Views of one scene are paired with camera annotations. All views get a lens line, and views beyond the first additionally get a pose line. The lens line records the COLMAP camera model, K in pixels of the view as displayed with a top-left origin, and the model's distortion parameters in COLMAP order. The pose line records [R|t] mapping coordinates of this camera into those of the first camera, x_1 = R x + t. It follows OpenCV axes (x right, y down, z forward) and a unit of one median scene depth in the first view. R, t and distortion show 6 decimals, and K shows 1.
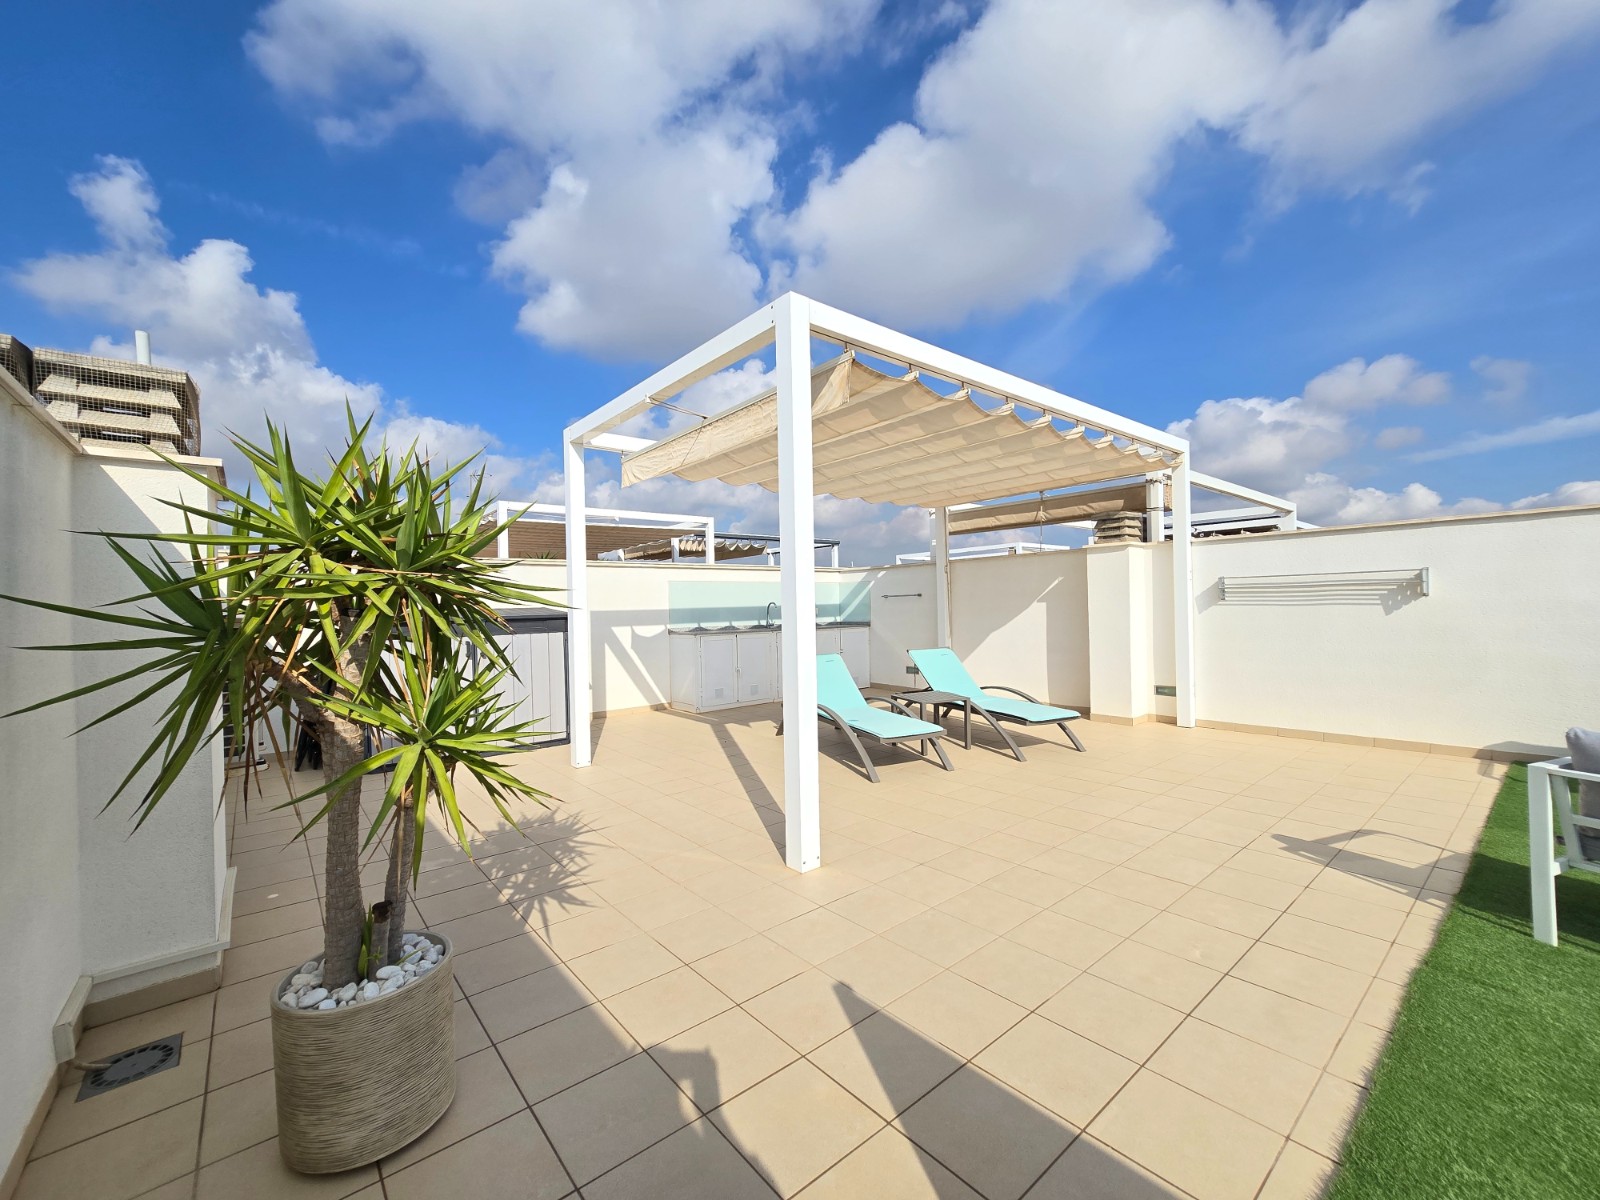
lens RADIAL K [[653.3, 0, 793.6], [0, 653.3, 605.4], [0, 0, 1]] dist [-0.001403, -0.001280]
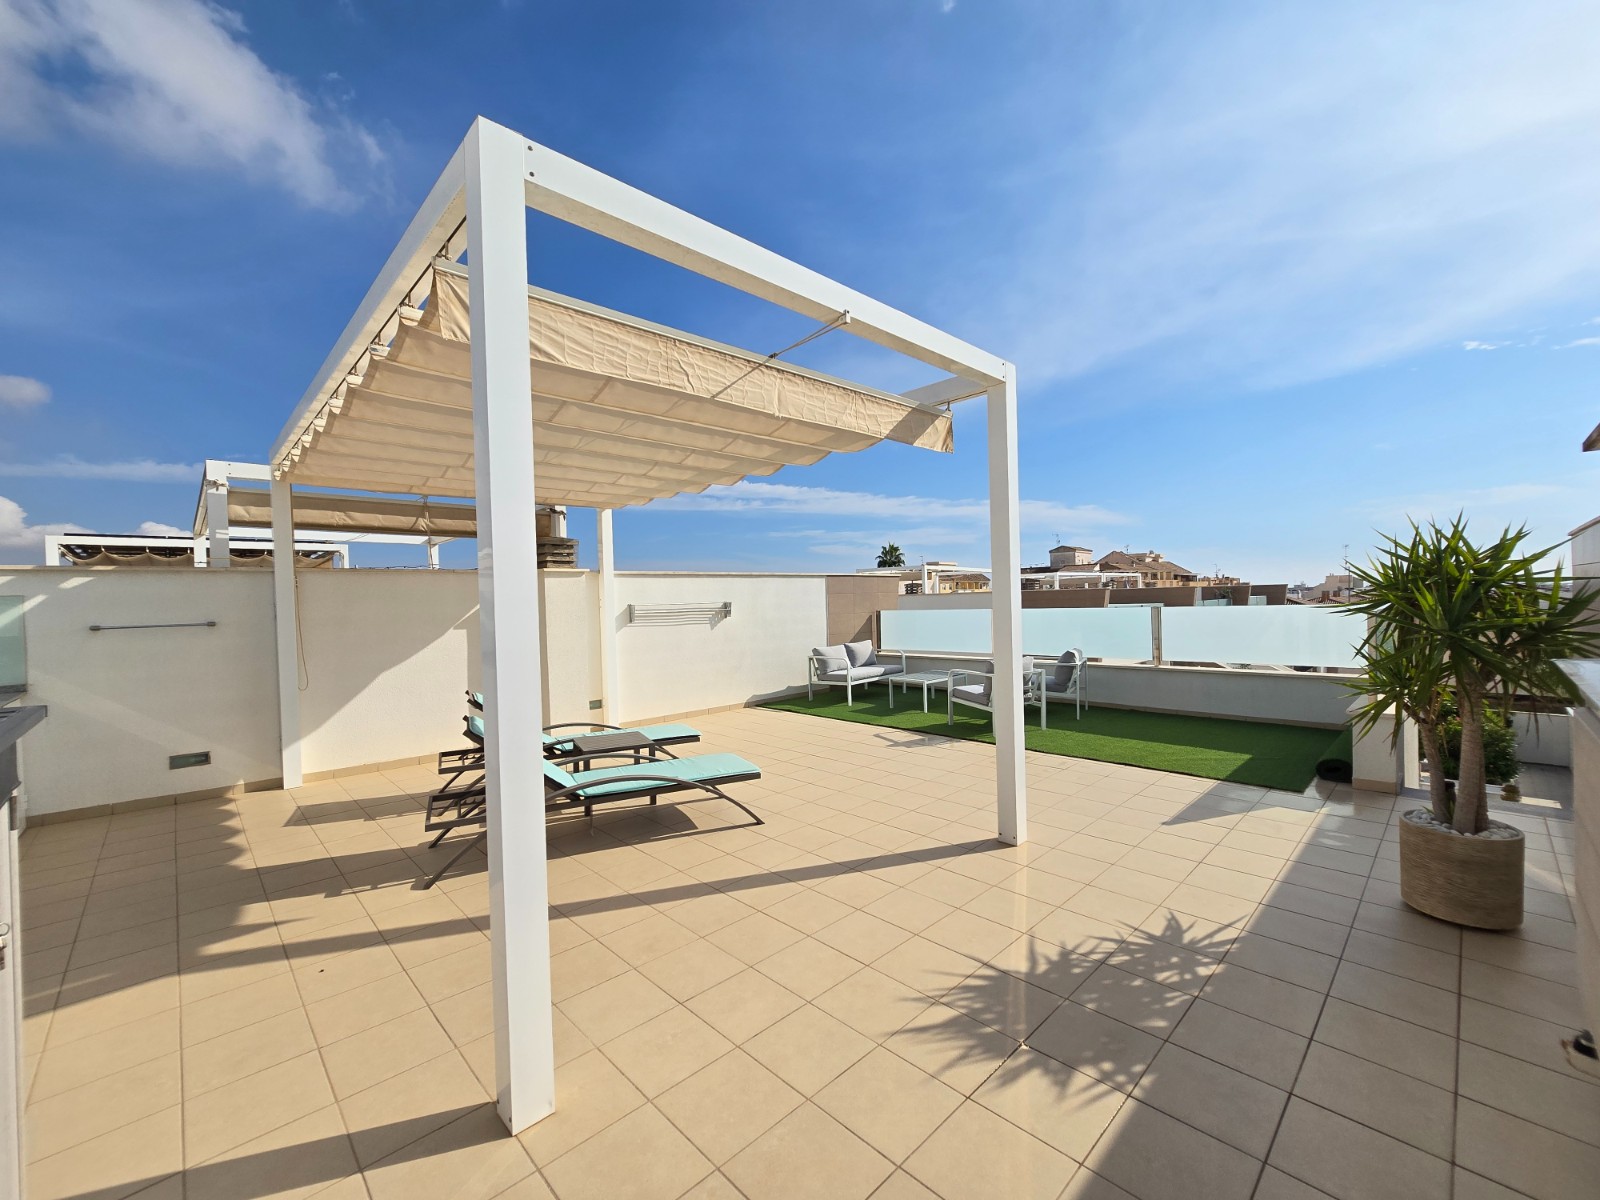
lens RADIAL K [[653.3, 0, 800.3], [0, 653.3, 612.5], [0, 0, 1]] dist [-0.001403, -0.001280]
pose [[-0.076429, 0.004661, 0.997064, -0.563224], [0.028727, 0.999584, -0.002471, -0.013516], [-0.996661, 0.028454, -0.076532, 0.716204]]
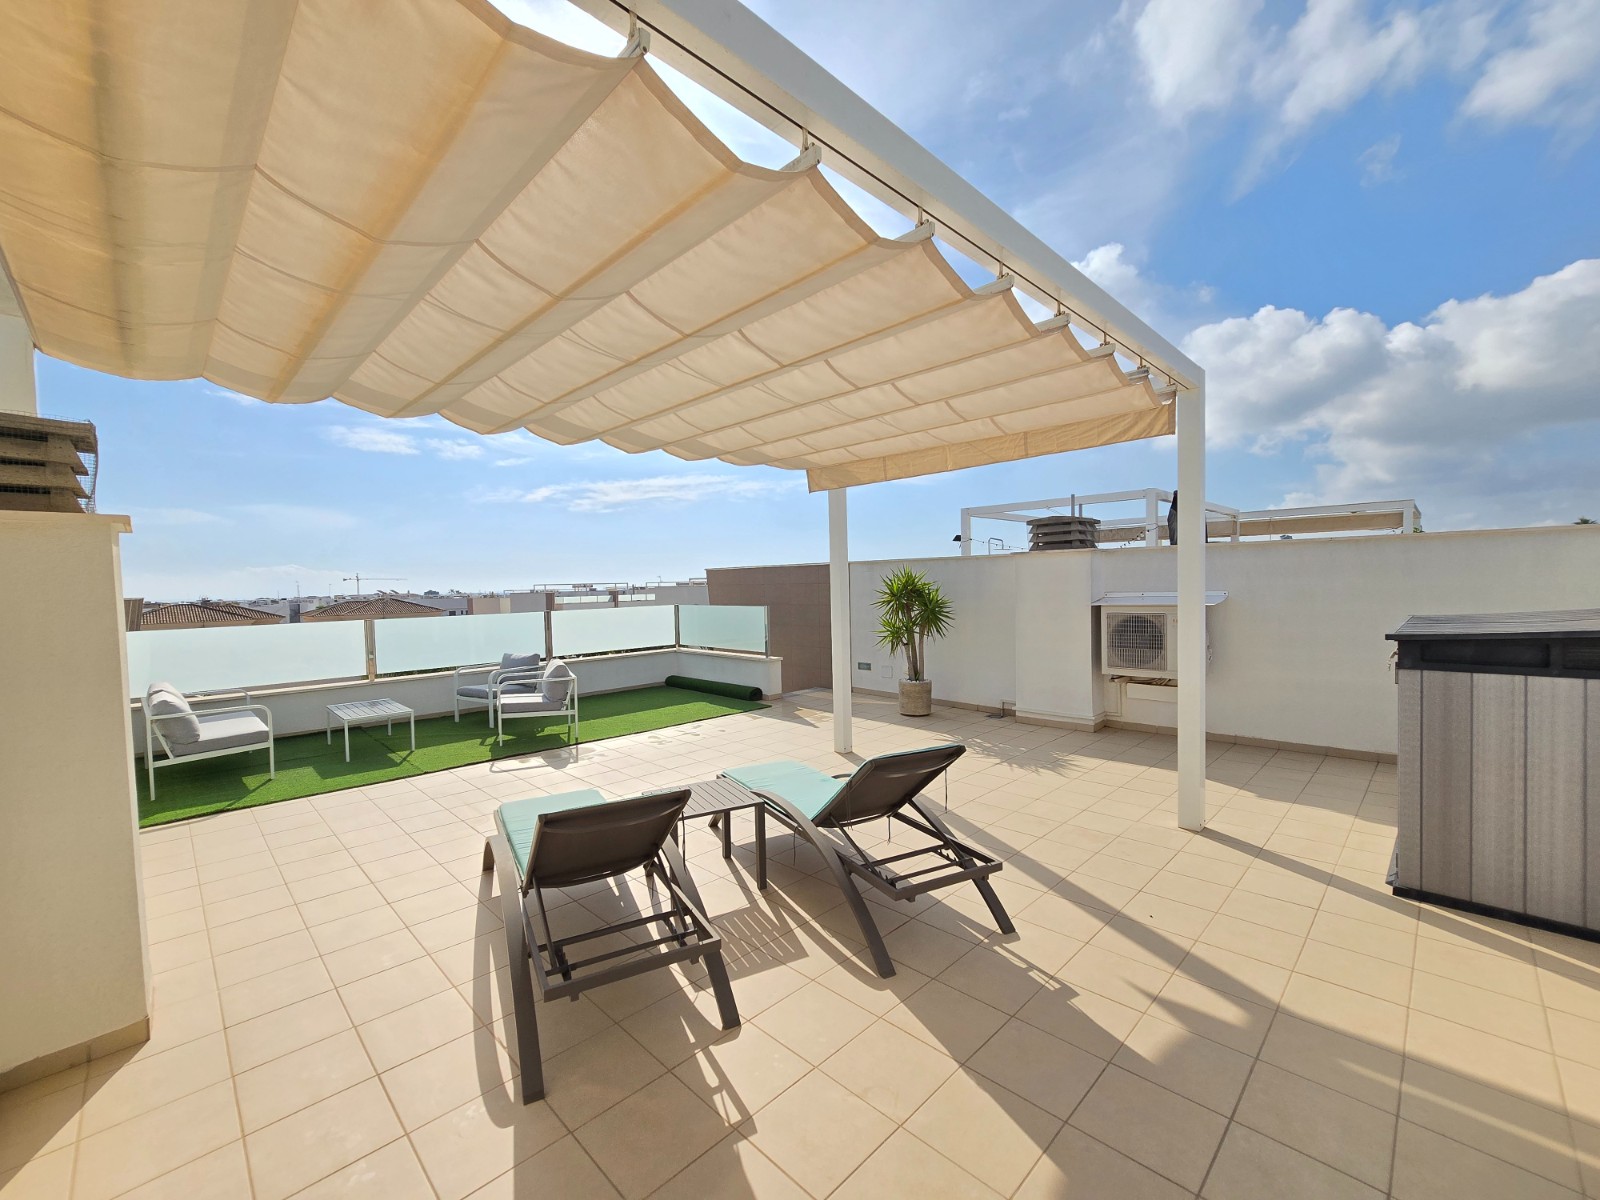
lens RADIAL K [[653.3, 0, 801.1], [0, 653.3, 607.6], [0, 0, 1]] dist [-0.001403, -0.001280]
pose [[-0.994787, 0.049536, -0.089133, 0.137424], [0.046346, 0.998221, 0.037519, -0.043390], [0.090833, 0.033192, -0.995313, 1.386348]]
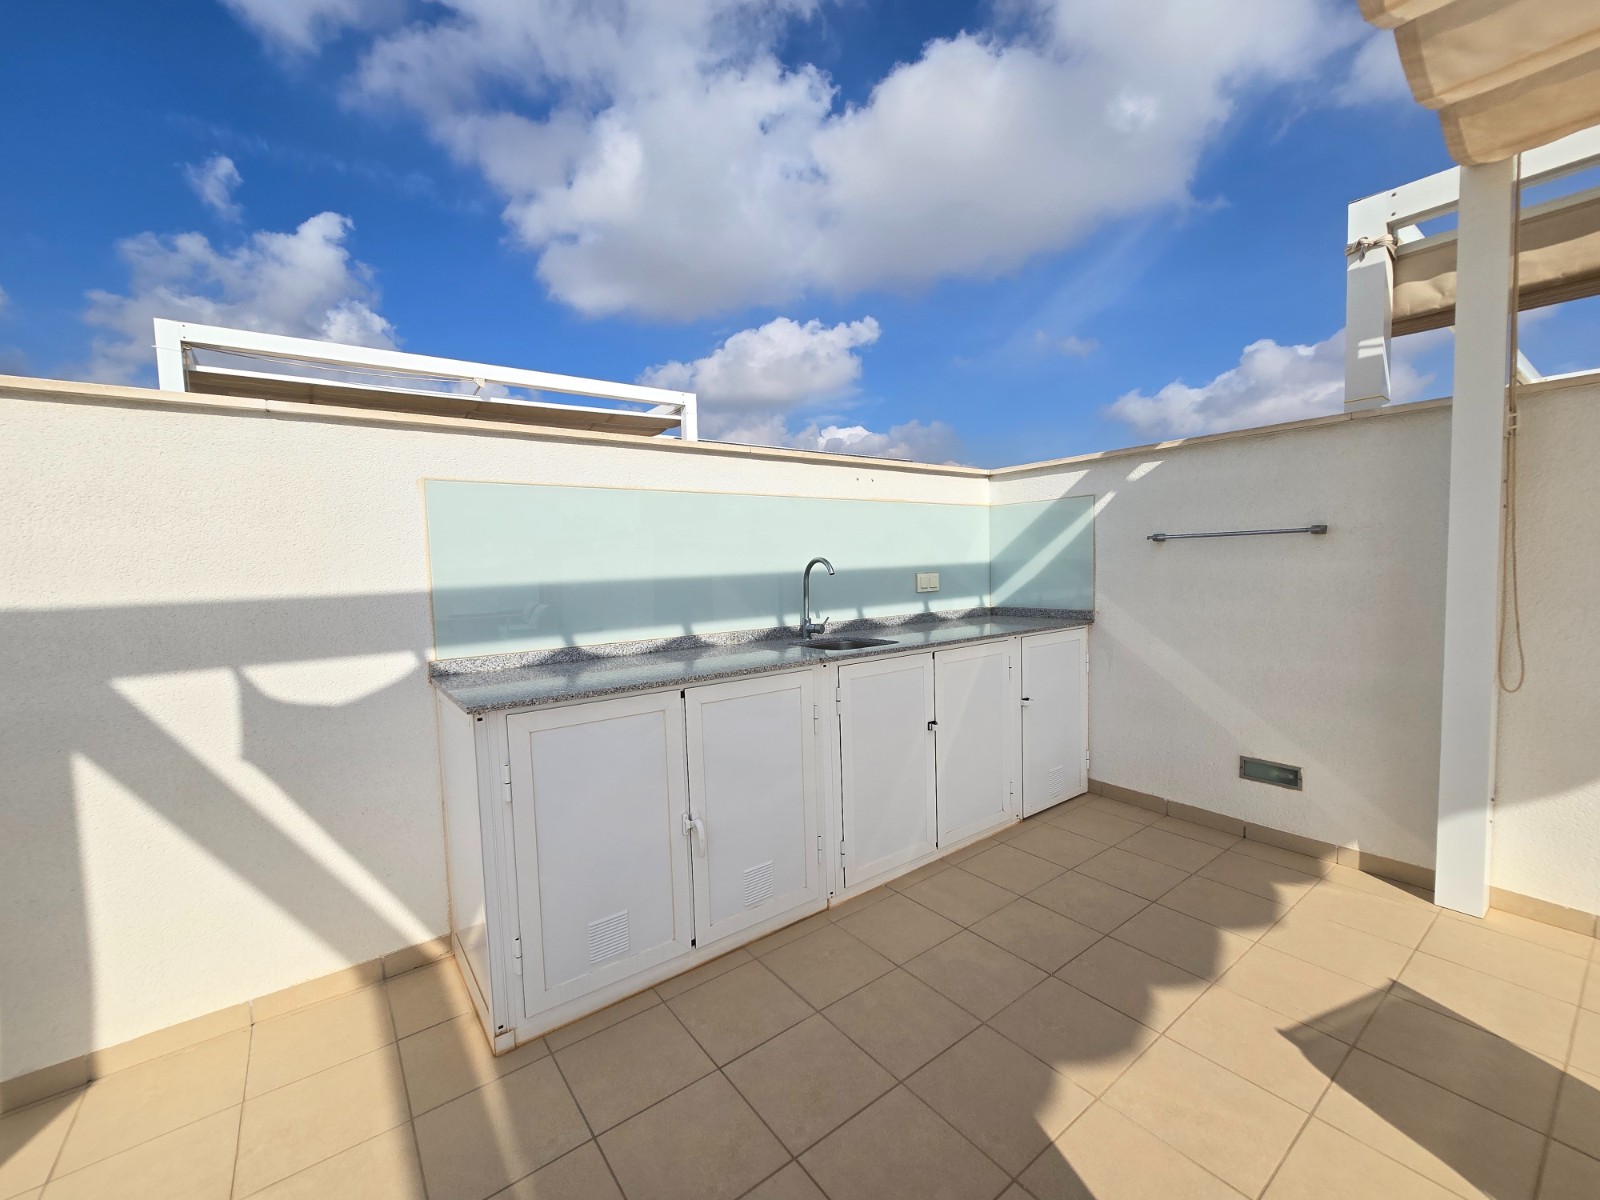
lens RADIAL K [[653.3, 0, 794.3], [0, 653.3, 610.4], [0, 0, 1]] dist [-0.001403, -0.001280]
pose [[0.998928, -0.003105, -0.046179, -0.042426], [0.006813, 0.996743, 0.080354, -0.007648], [0.045779, -0.080583, 0.995696, 0.936775]]
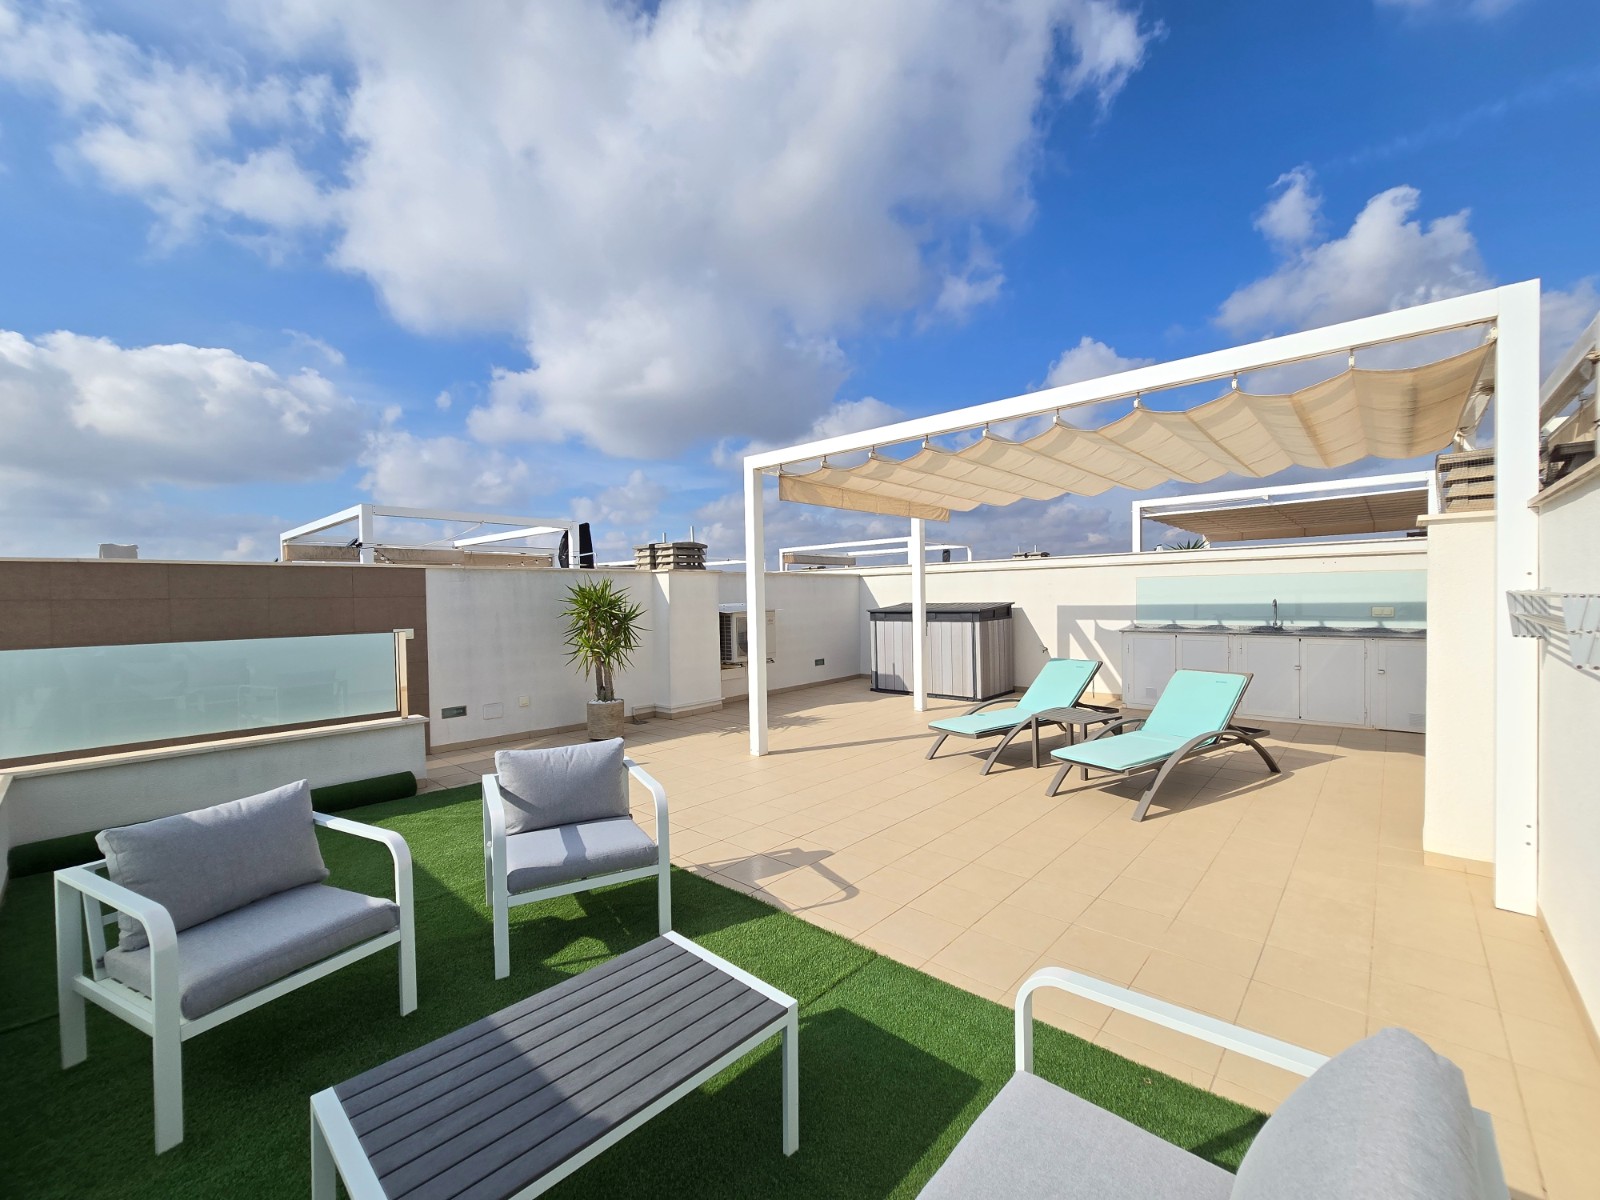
lens RADIAL K [[653.3, 0, 795.7], [0, 653.3, 599.8], [0, 0, 1]] dist [-0.001403, -0.001280]
pose [[0.137951, 0.028928, -0.990017, 0.939196], [0.018512, 0.999323, 0.031780, -0.056191], [0.990266, -0.022712, 0.137322, 0.417457]]
